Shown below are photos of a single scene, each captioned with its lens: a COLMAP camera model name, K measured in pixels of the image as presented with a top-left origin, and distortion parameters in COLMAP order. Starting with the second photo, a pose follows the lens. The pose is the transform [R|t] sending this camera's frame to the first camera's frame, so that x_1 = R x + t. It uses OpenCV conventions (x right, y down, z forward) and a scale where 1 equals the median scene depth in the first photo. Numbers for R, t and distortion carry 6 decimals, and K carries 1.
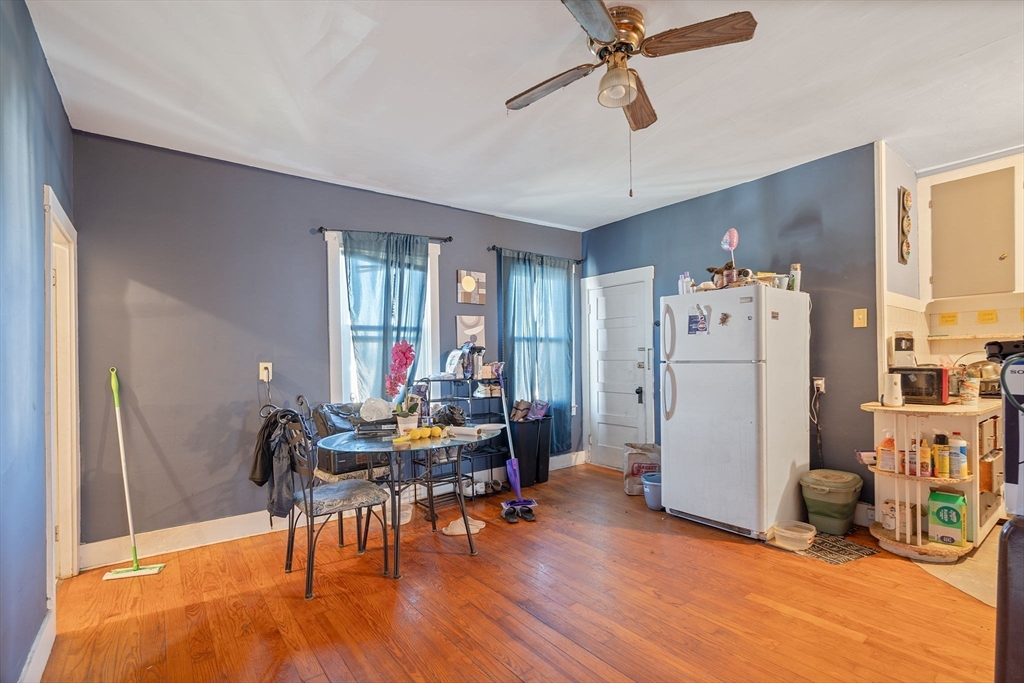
lens RADIAL K [[469.4, 0, 513.9], [0, 469.4, 351.1], [0, 0, 1]] dist [0.001402, 0.000132]
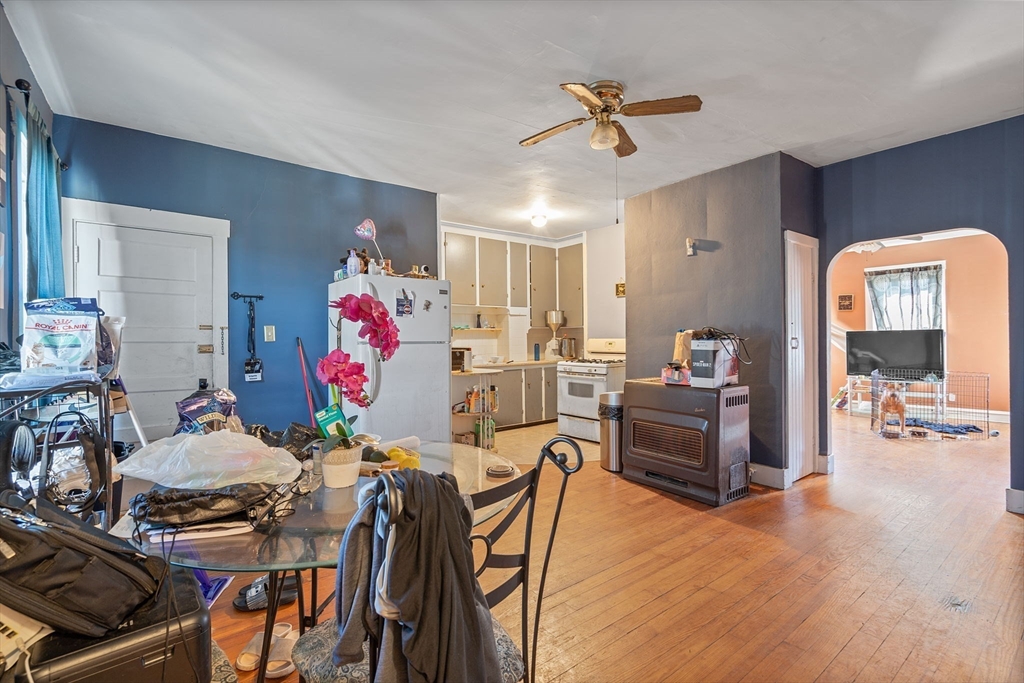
lens RADIAL K [[469.4, 0, 514.4], [0, 469.4, 339.9], [0, 0, 1]] dist [0.001402, 0.000132]
pose [[-0.018017, 0.009899, 0.999789, -0.599206], [-0.011147, 0.999887, -0.010101, 0.022064], [-0.999776, -0.011327, -0.017905, 0.662665]]
